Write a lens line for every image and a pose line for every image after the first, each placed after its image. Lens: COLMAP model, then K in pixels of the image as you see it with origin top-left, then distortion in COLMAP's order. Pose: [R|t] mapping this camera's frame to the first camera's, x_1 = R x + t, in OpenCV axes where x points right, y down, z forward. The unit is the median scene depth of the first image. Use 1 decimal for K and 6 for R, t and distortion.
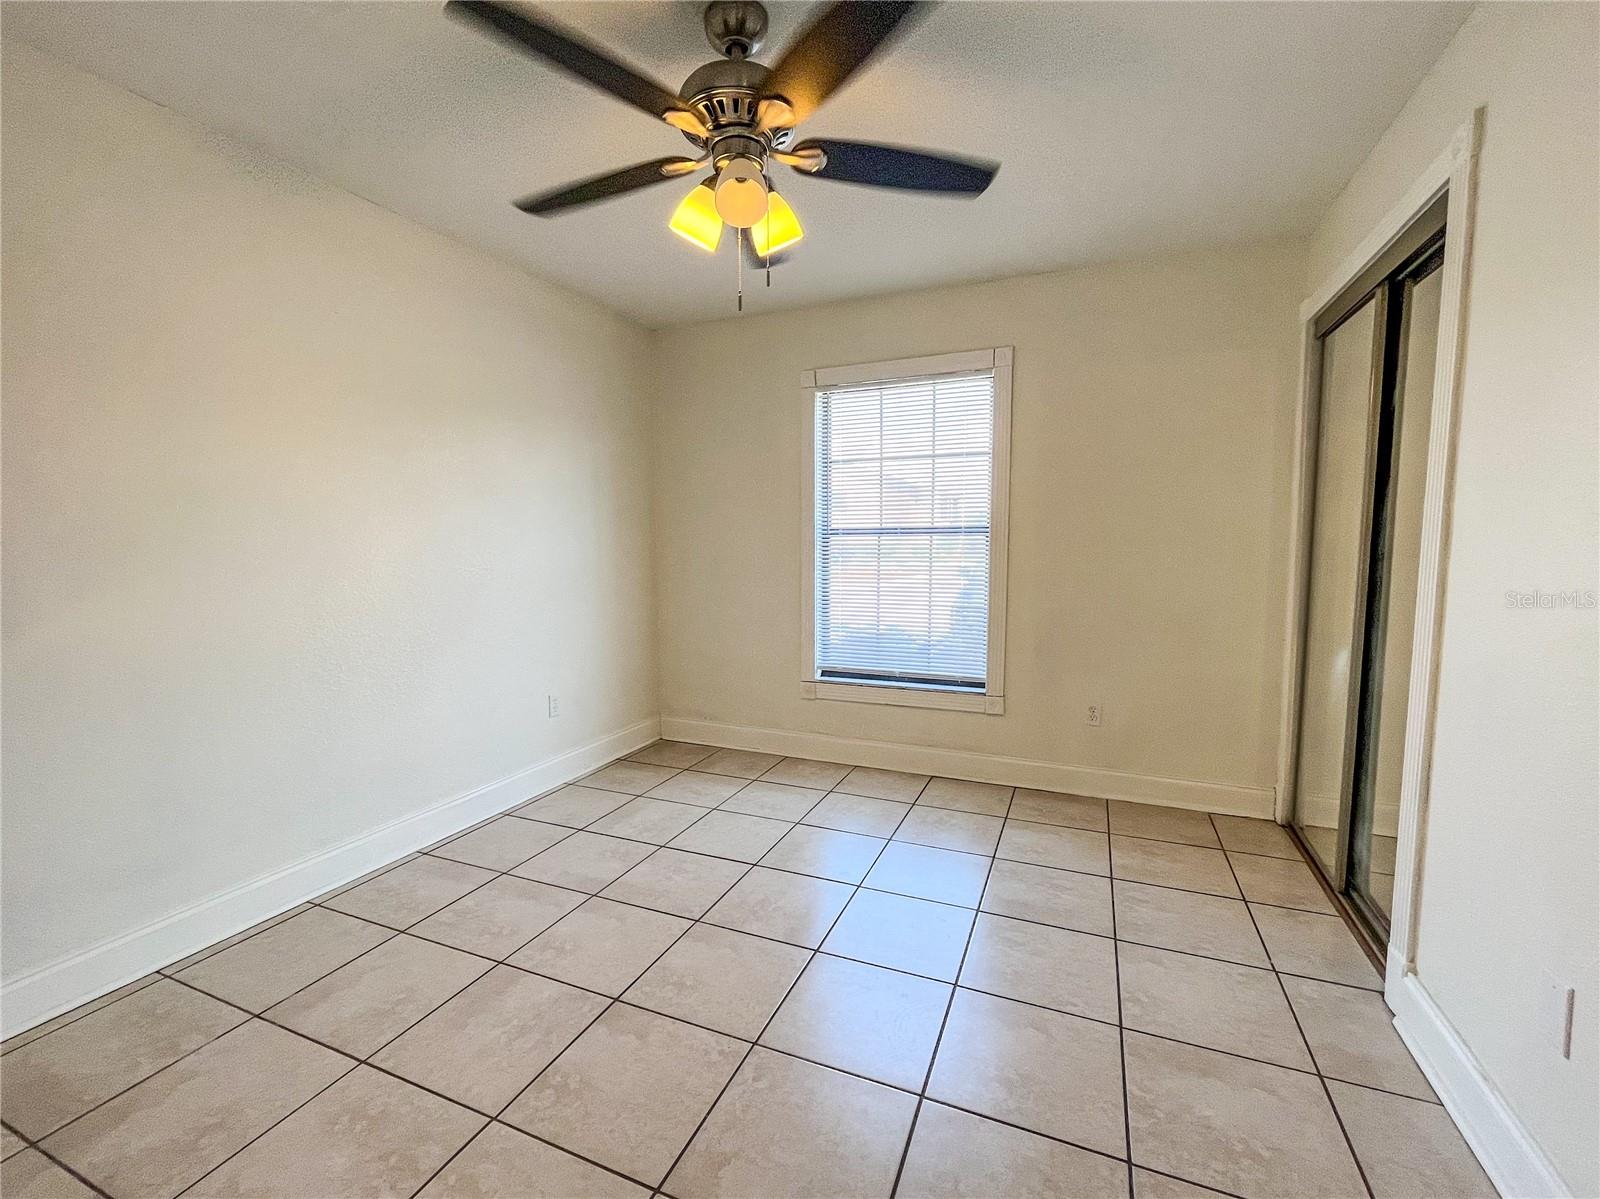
lens RADIAL K [[658.7, 0, 805.2], [0, 658.7, 596.9], [0, 0, 1]] dist [-0.002222, 0.000258]
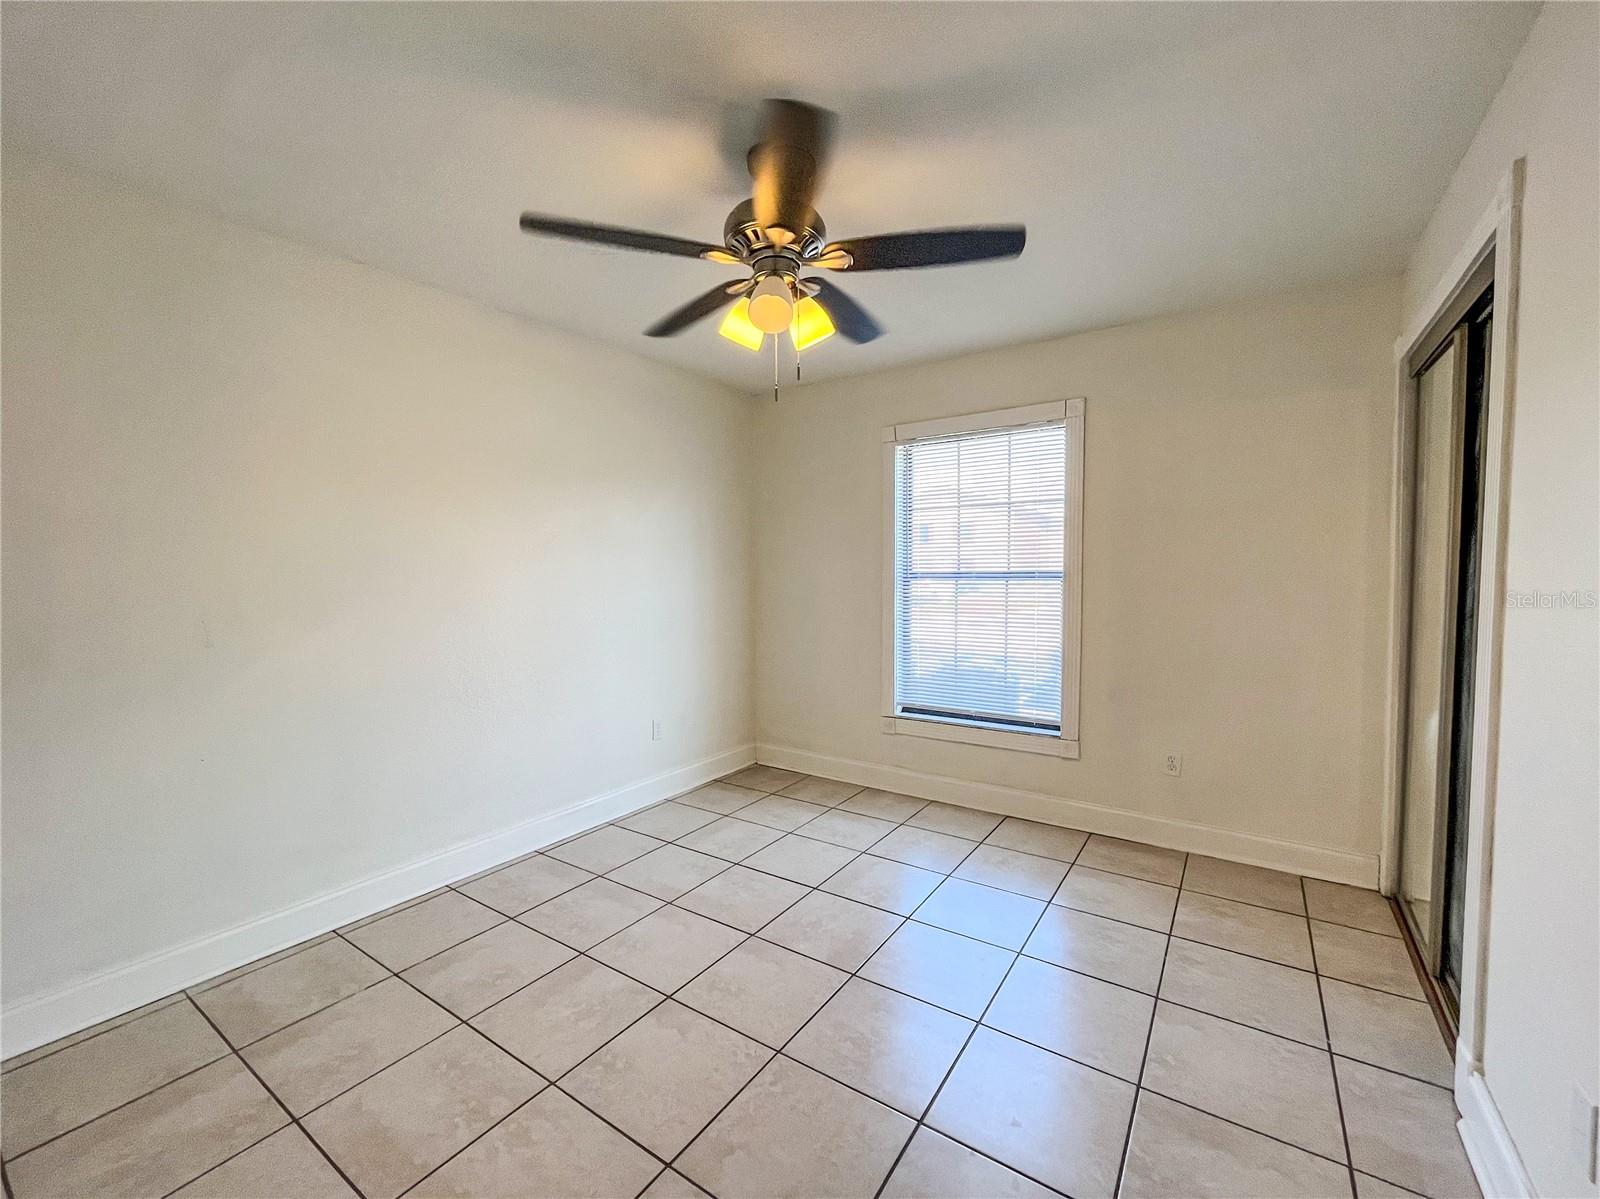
lens RADIAL K [[658.7, 0, 851.7], [0, 658.7, 591.2], [0, 0, 1]] dist [-0.002222, 0.000258]
pose [[0.982926, 0.008434, -0.183809, 0.185947], [-0.014968, 0.999303, -0.034189, -0.047782], [0.183392, 0.036357, 0.982367, -0.075045]]
